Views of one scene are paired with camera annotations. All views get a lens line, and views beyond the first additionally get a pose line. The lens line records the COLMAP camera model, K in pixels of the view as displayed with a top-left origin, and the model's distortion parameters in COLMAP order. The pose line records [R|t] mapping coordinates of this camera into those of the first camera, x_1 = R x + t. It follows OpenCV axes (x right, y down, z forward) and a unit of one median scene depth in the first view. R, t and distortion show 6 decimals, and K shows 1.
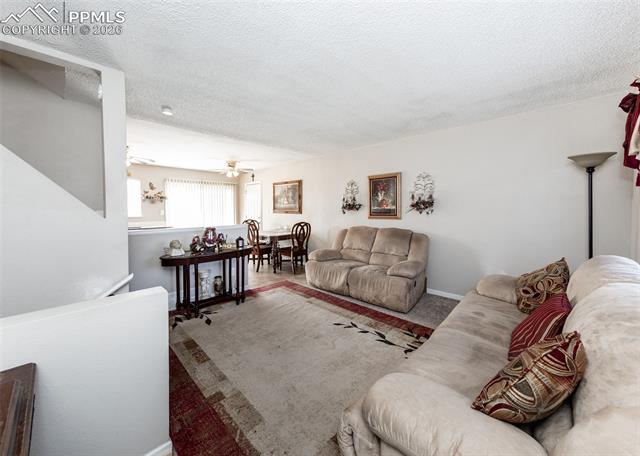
lens RADIAL K [[245.5, 0, 308.5], [0, 245.5, 210.8], [0, 0, 1]] dist [0.000883, 0.000064]
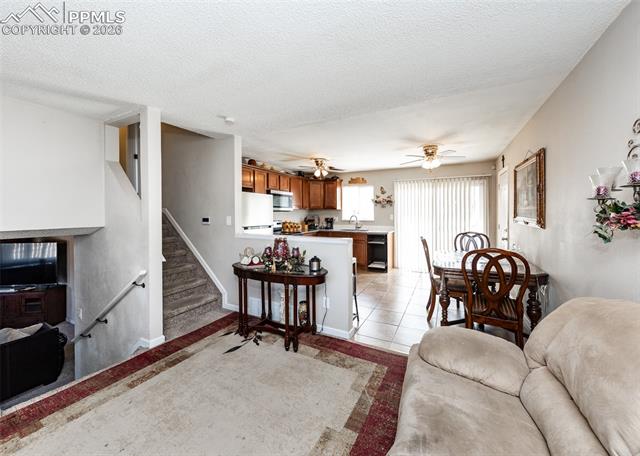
lens RADIAL K [[239.8, 0, 330.0], [0, 239.8, 214.0], [0, 0, 1]] dist [0.000454, -0.000008]
pose [[0.327989, 0.010150, -0.944627, 0.448842], [-0.004688, 0.999947, 0.009116, -0.025103], [0.944670, 0.001438, 0.328019, 0.966992]]
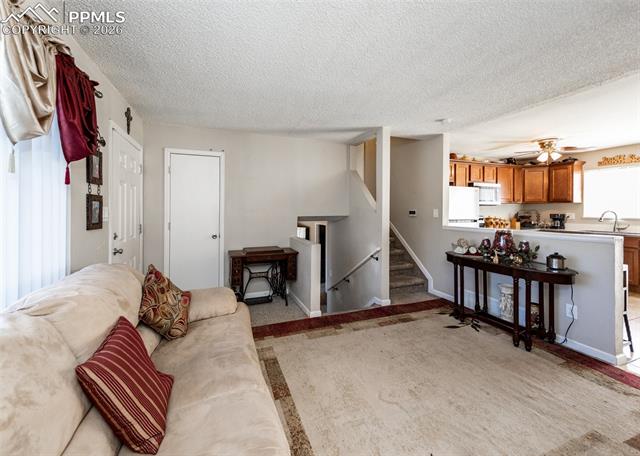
lens RADIAL K [[245.5, 0, 308.5], [0, 245.5, 210.8], [0, 0, 1]] dist [0.000883, 0.000064]
pose [[-0.414637, 0.008224, -0.909950, 0.633640], [-0.002916, 0.999942, 0.010366, -0.005296], [0.909982, 0.006951, -0.414589, 0.819706]]
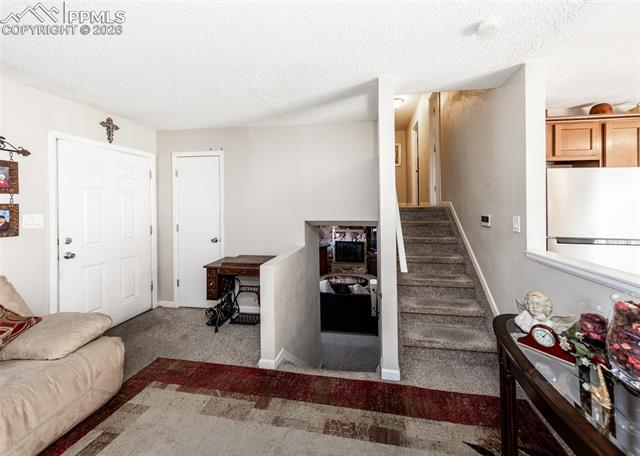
lens RADIAL K [[230.8, 0, 339.2], [0, 230.8, 202.5], [0, 0, 1]] dist [0.002034, 0.000095]
pose [[-0.792985, 0.003060, -0.609234, -0.024559], [0.002650, 0.999995, 0.001574, -0.038327], [0.609235, -0.000366, -0.792989, 1.078762]]
